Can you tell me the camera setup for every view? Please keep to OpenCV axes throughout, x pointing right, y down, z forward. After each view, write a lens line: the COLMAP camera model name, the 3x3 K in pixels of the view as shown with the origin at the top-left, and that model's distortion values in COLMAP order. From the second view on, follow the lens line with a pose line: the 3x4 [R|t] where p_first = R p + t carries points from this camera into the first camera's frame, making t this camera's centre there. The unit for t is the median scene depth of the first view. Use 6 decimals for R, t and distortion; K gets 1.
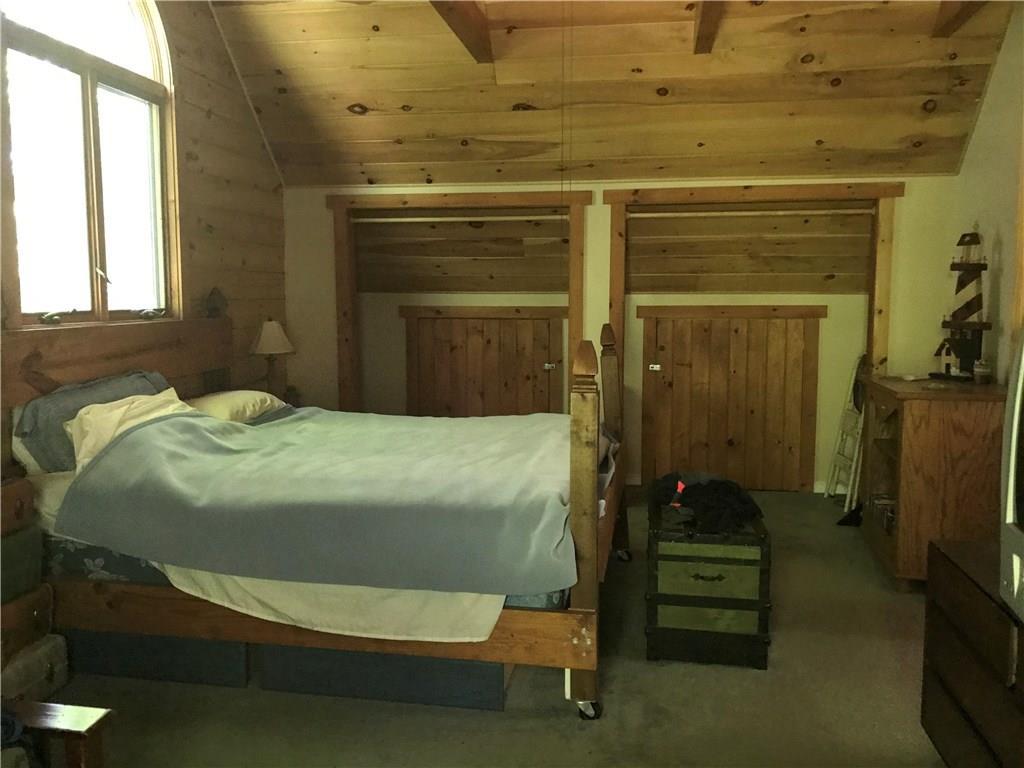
lens RADIAL K [[841.1, 0, 513.4], [0, 841.1, 382.9], [0, 0, 1]] dist [0.027055, -0.015389]
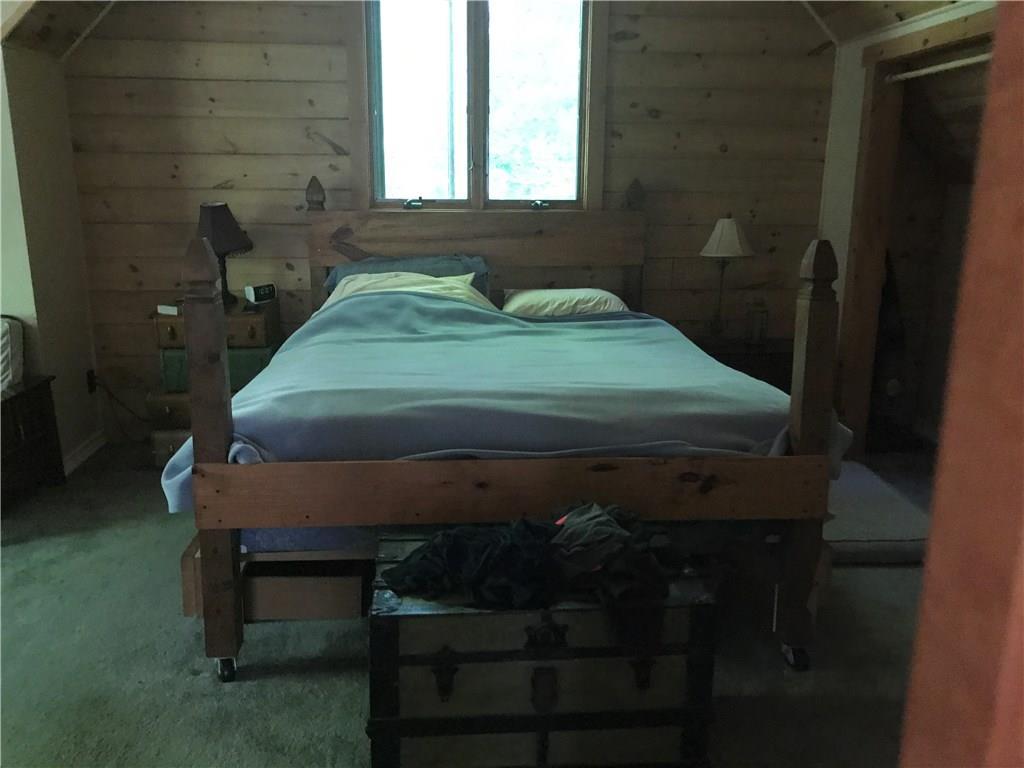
lens RADIAL K [[841.1, 0, 513.0], [0, 841.1, 381.2], [0, 0, 1]] dist [0.027055, -0.015389]
pose [[0.246677, 0.218478, -0.944149, 0.567031], [-0.108954, 0.974331, 0.196996, -0.065376], [0.962954, 0.054274, 0.264149, 0.657174]]
